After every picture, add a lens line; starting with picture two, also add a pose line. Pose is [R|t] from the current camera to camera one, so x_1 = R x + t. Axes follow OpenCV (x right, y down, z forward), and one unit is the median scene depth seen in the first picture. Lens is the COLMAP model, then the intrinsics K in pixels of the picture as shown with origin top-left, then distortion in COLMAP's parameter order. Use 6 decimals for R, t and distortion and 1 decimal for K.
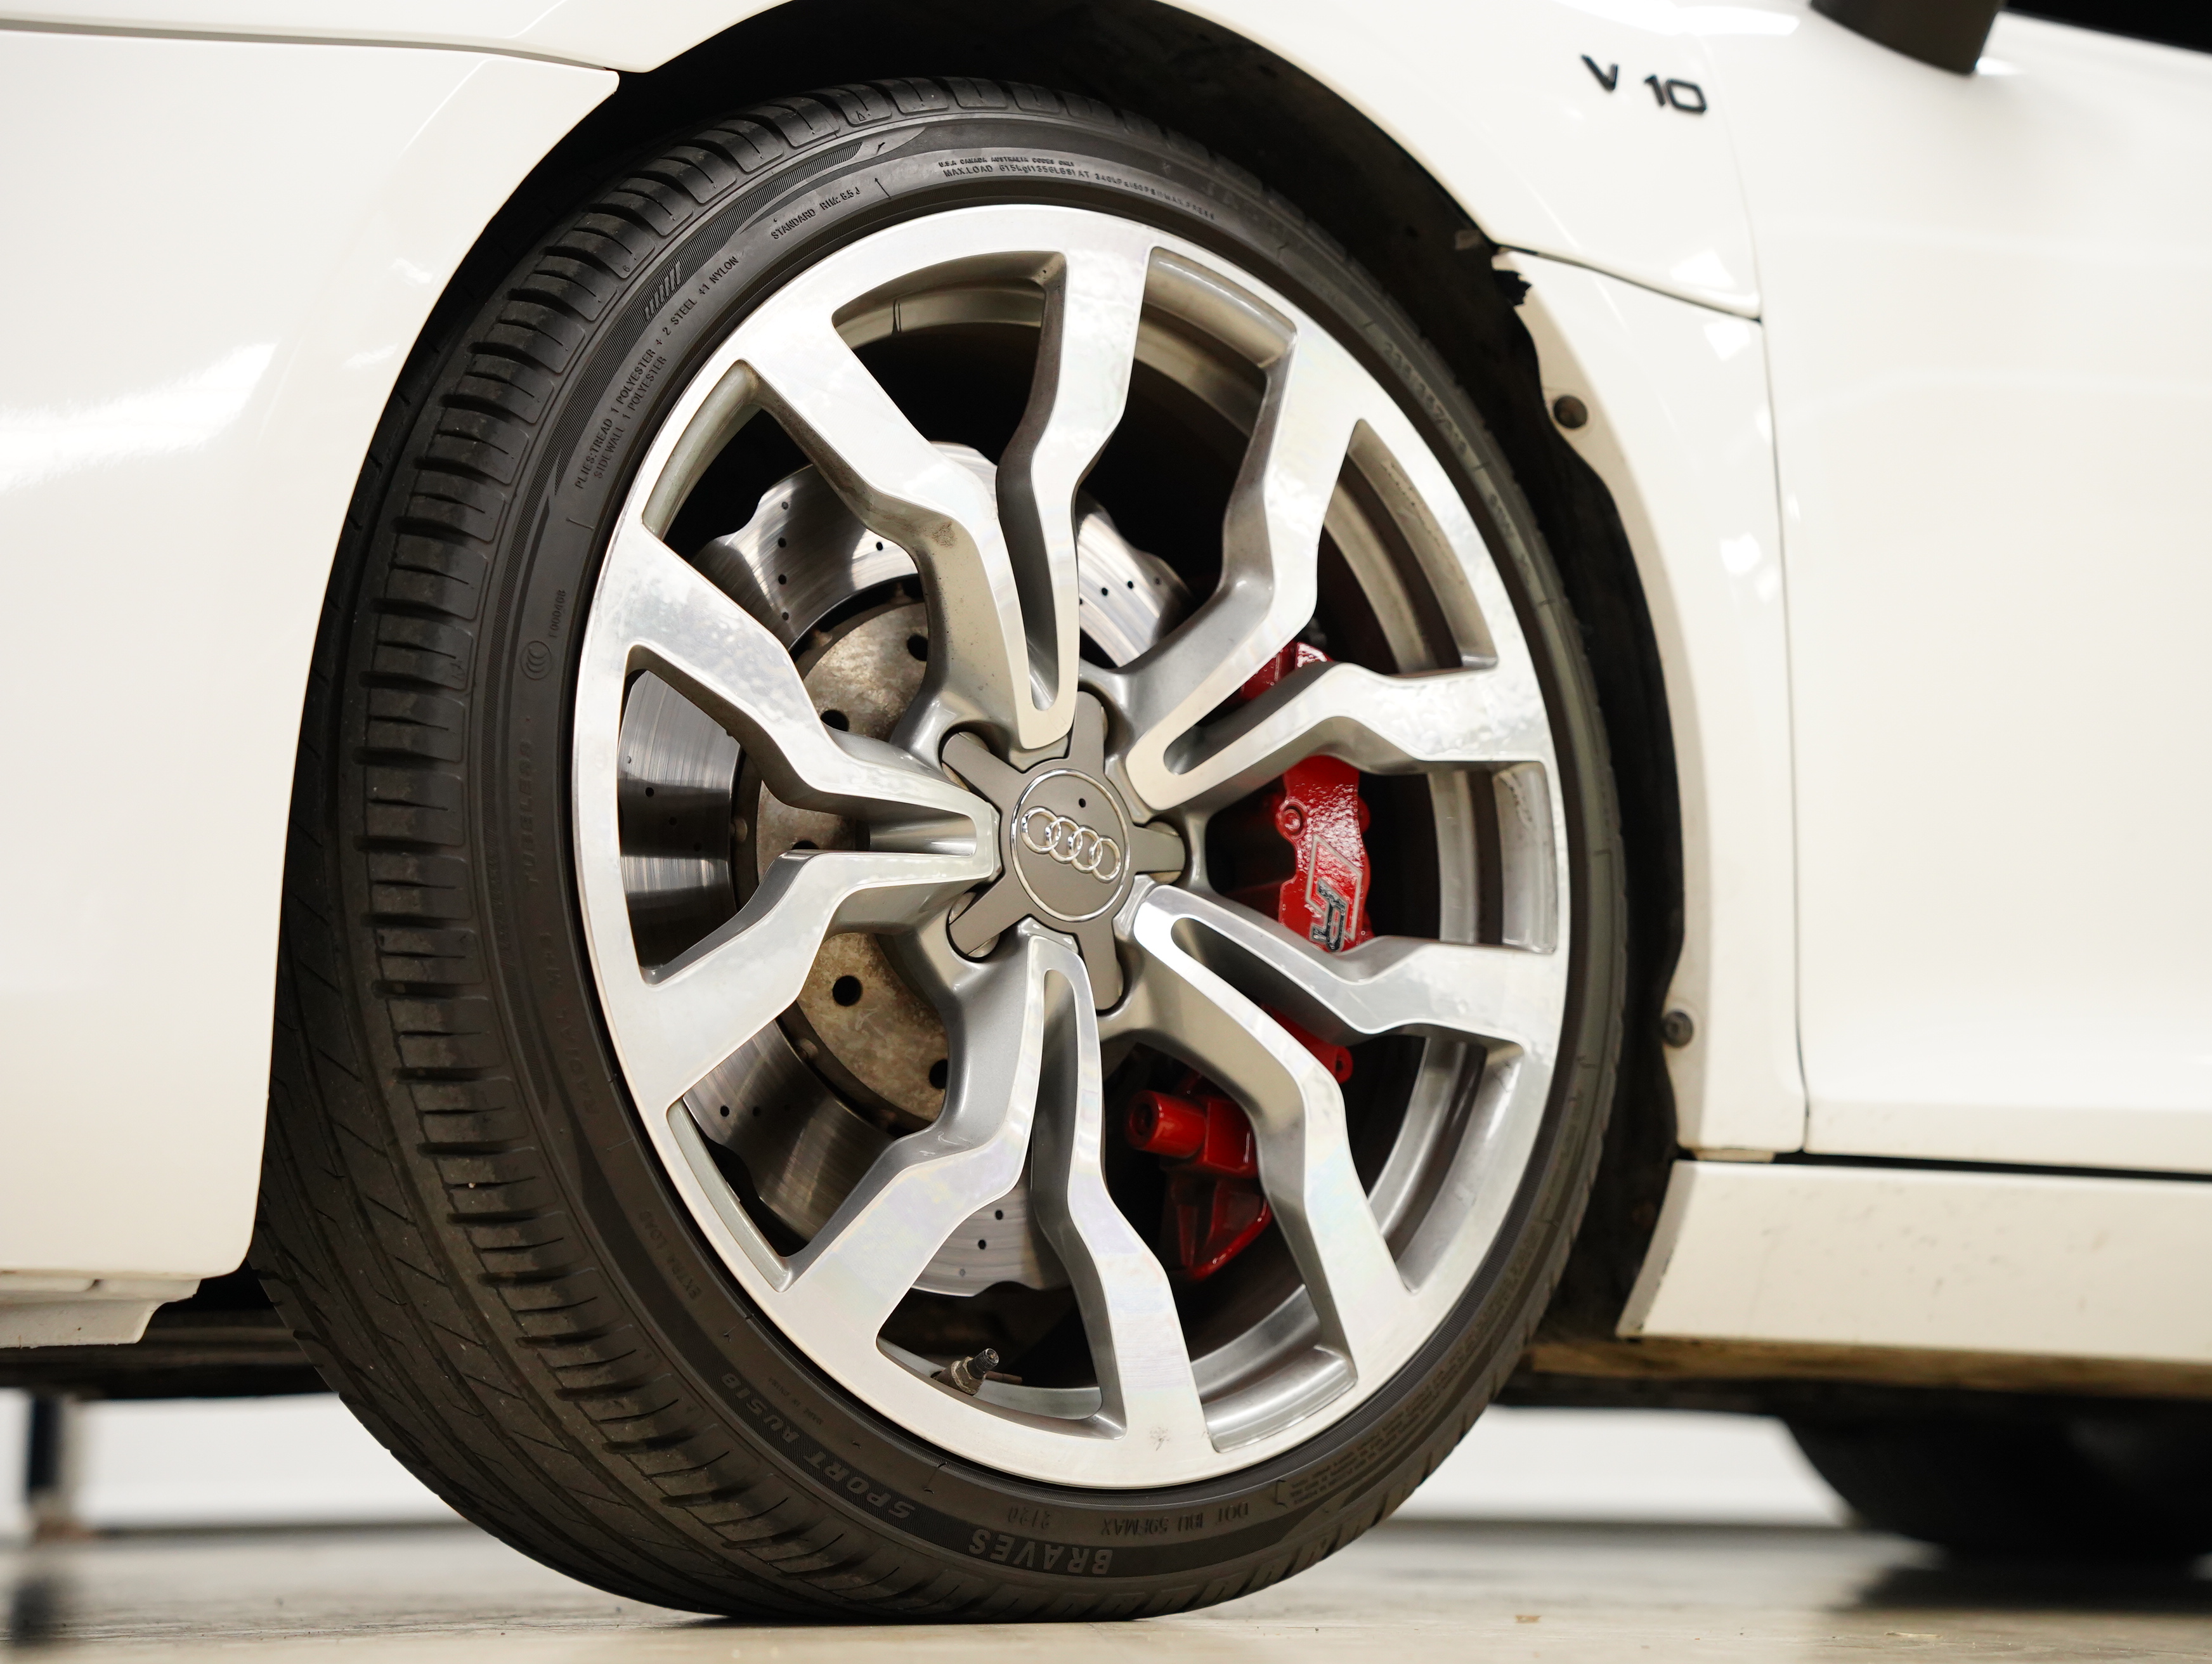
lens RADIAL K [[4753.3, 0, 1106.0], [0, 4753.3, 832.0], [0, 0, 1]] dist [0.355715, 2.035298]
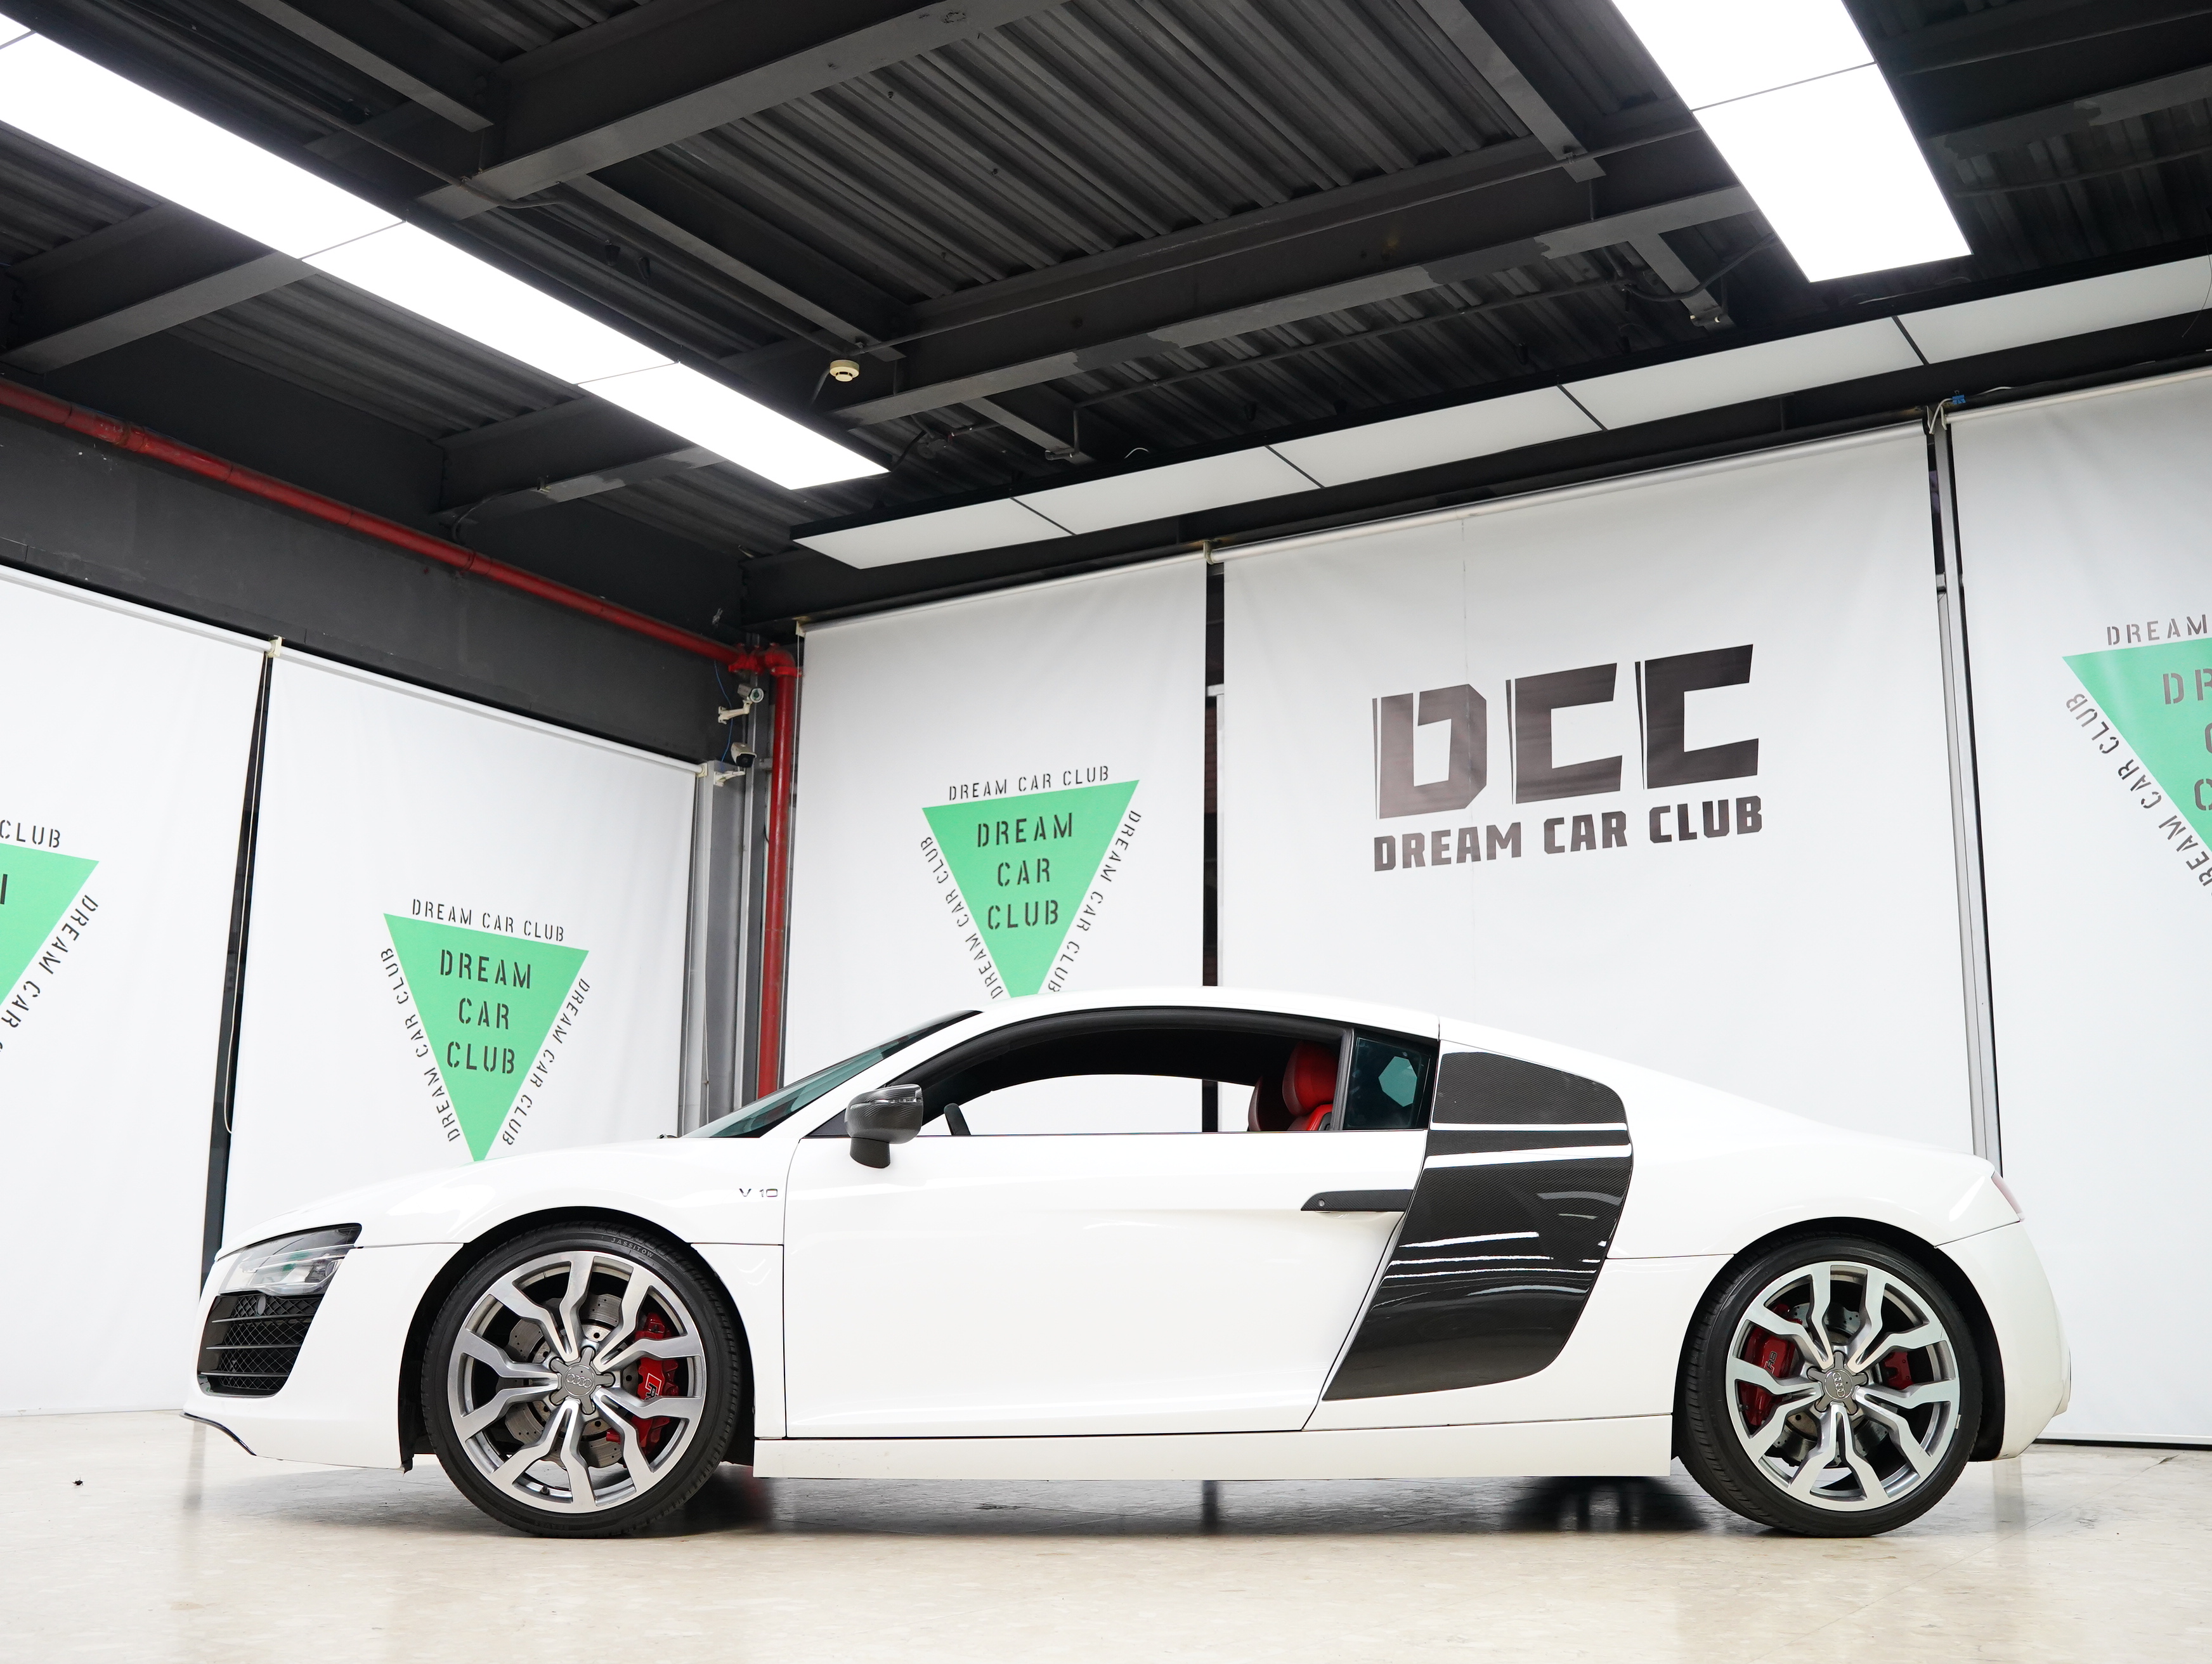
lens RADIAL K [[2245.5, 0, 1106.0], [0, 2245.5, 832.0], [0, 0, 1]] dist [-0.166240, 0.228113]
pose [[0.822700, -0.108640, -0.557999, 1.745909], [0.072881, 0.993626, -0.086001, -0.319555], [0.563785, 0.030086, 0.825373, -0.586346]]
